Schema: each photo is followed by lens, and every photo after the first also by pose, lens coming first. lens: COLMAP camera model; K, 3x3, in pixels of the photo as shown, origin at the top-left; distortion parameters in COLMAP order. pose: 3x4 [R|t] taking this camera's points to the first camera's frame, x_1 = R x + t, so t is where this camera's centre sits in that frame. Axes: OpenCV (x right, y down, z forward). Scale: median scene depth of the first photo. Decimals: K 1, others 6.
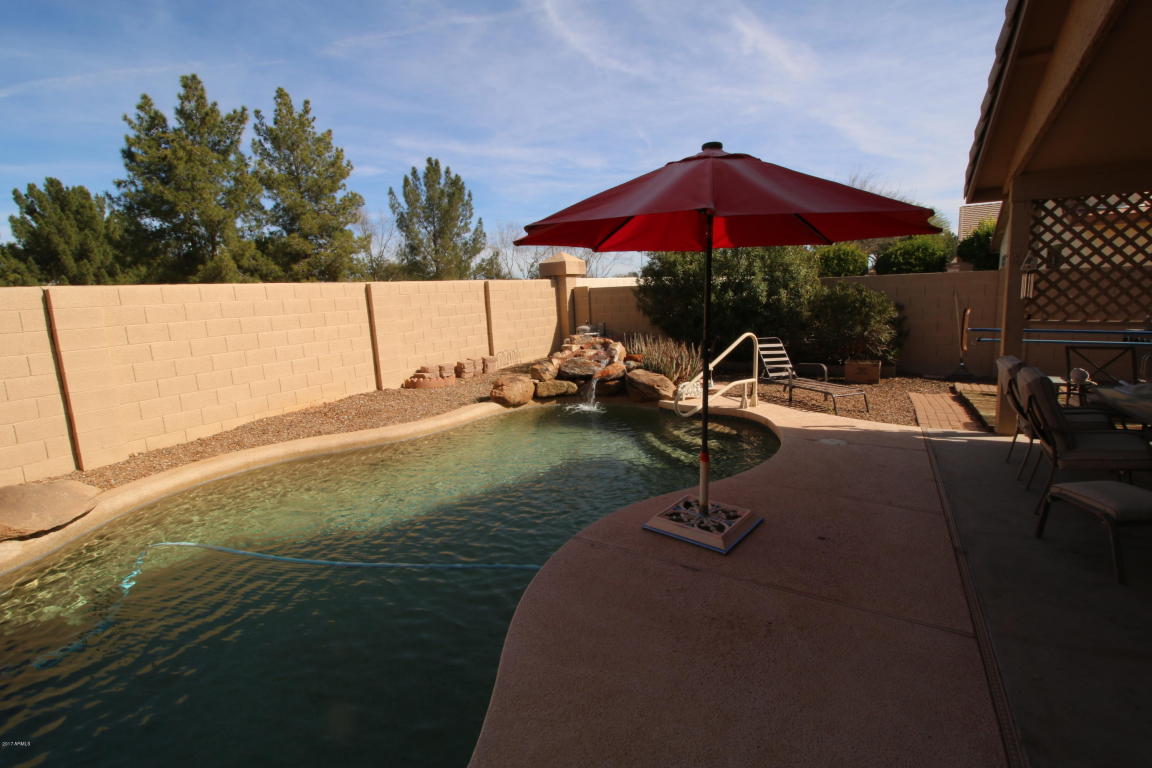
lens RADIAL K [[535.0, 0, 573.9], [0, 535.0, 374.6], [0, 0, 1]] dist [0.000900, -0.012909]
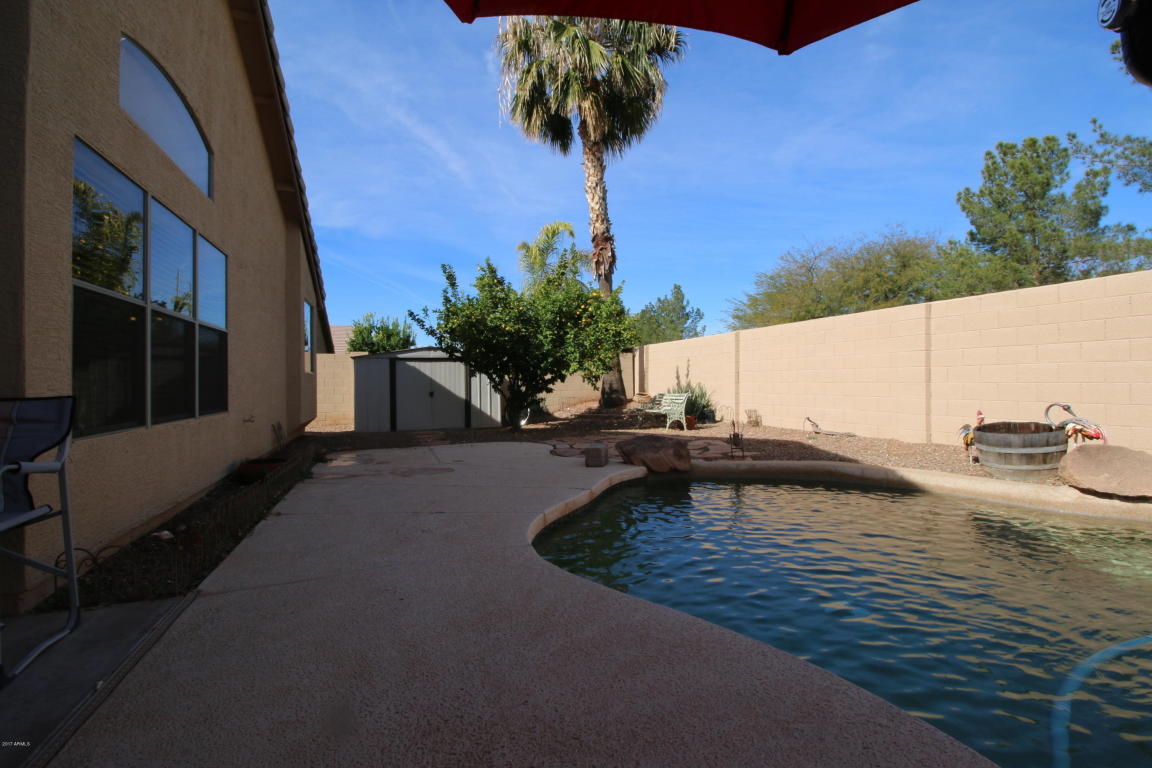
lens RADIAL K [[535.0, 0, 573.9], [0, 535.0, 374.6], [0, 0, 1]] dist [0.000900, -0.012909]
pose [[-0.663721, 0.043504, -0.746714, 0.112933], [-0.074679, 0.989465, 0.124026, 0.009179], [0.744243, 0.138082, -0.653480, 0.278347]]
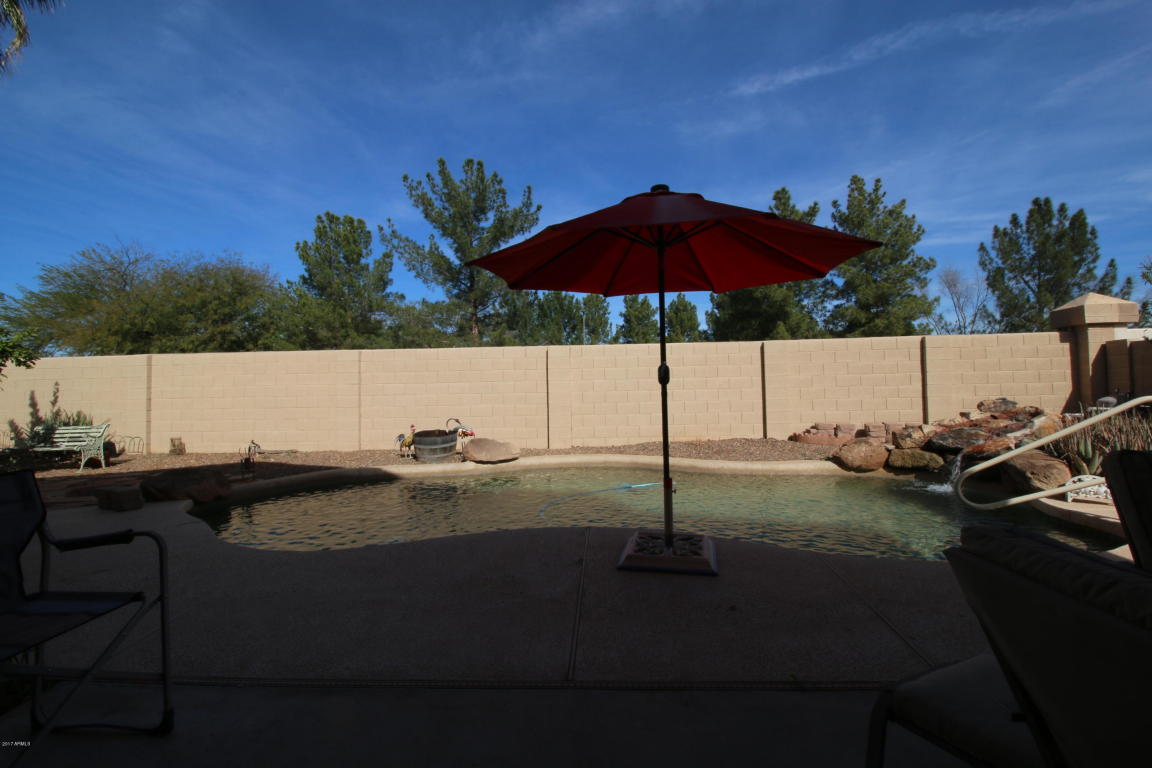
lens RADIAL K [[535.0, 0, 573.9], [0, 535.0, 374.6], [0, 0, 1]] dist [0.000900, -0.012909]
pose [[0.442504, 0.015959, -0.896625, 0.305775], [-0.140032, 0.988806, -0.051510, 0.008159], [0.885766, 0.148350, 0.439785, 0.106993]]
